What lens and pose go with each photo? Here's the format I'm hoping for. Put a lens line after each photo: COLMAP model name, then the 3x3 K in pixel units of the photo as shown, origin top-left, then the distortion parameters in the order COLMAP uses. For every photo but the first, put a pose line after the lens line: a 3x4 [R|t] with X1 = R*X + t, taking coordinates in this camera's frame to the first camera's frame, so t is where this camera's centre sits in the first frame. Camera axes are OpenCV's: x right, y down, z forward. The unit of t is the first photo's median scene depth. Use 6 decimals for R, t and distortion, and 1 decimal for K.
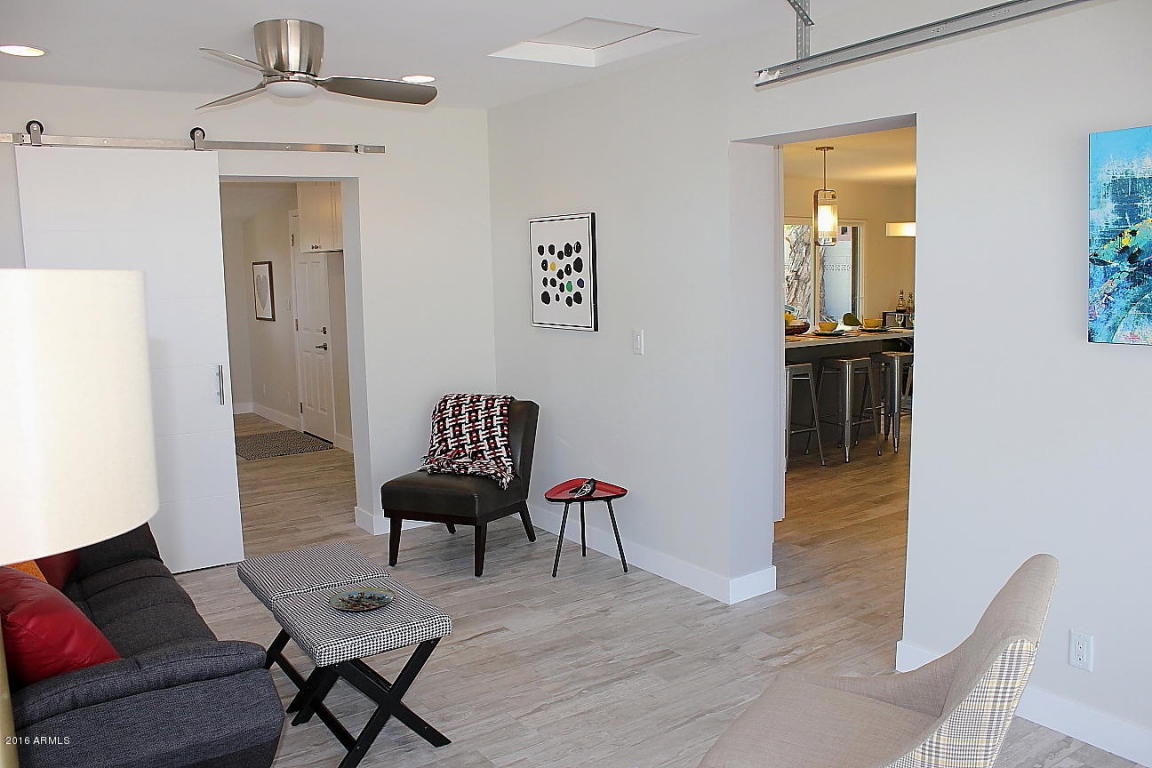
lens RADIAL K [[978.3, 0, 576.0], [0, 978.3, 384.0], [0, 0, 1]] dist [-0.003345, 0.001007]
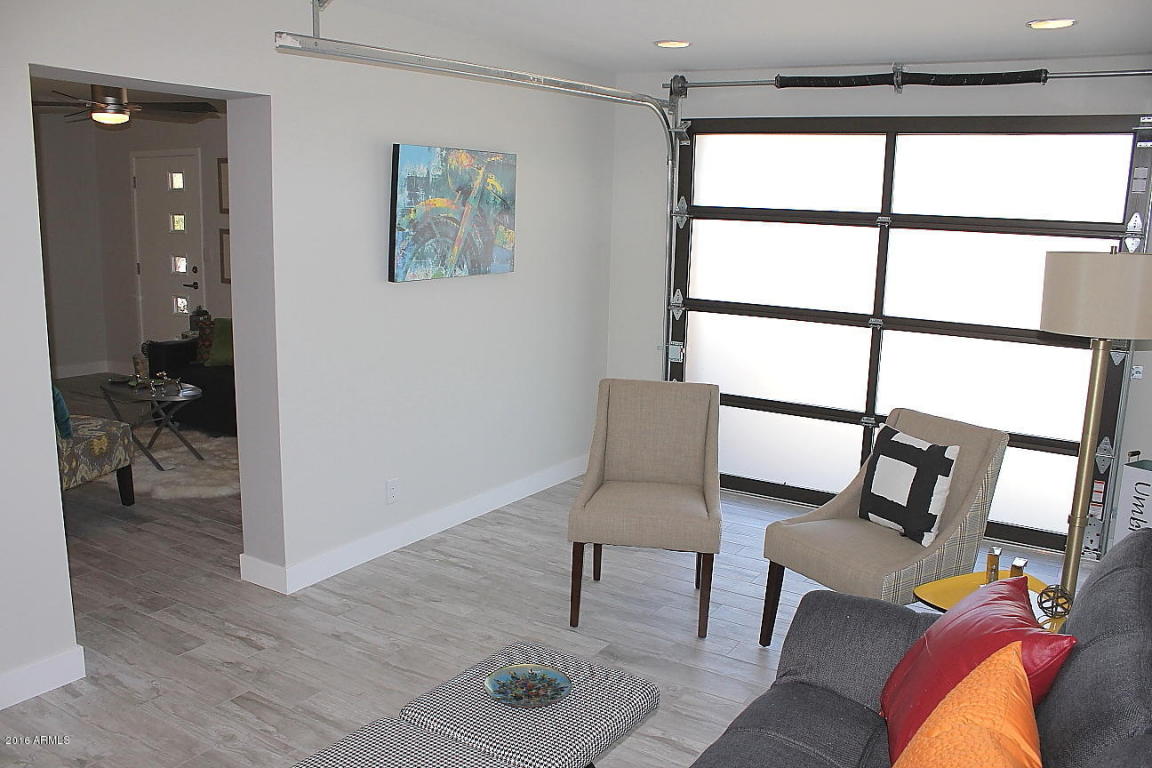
lens RADIAL K [[978.3, 0, 576.0], [0, 978.3, 384.0], [0, 0, 1]] dist [-0.003345, 0.001007]
pose [[-0.362487, -0.166319, 0.917029, -1.006917], [0.113647, 0.968717, 0.220616, -0.196513], [-0.925034, 0.184188, -0.332245, 1.298016]]
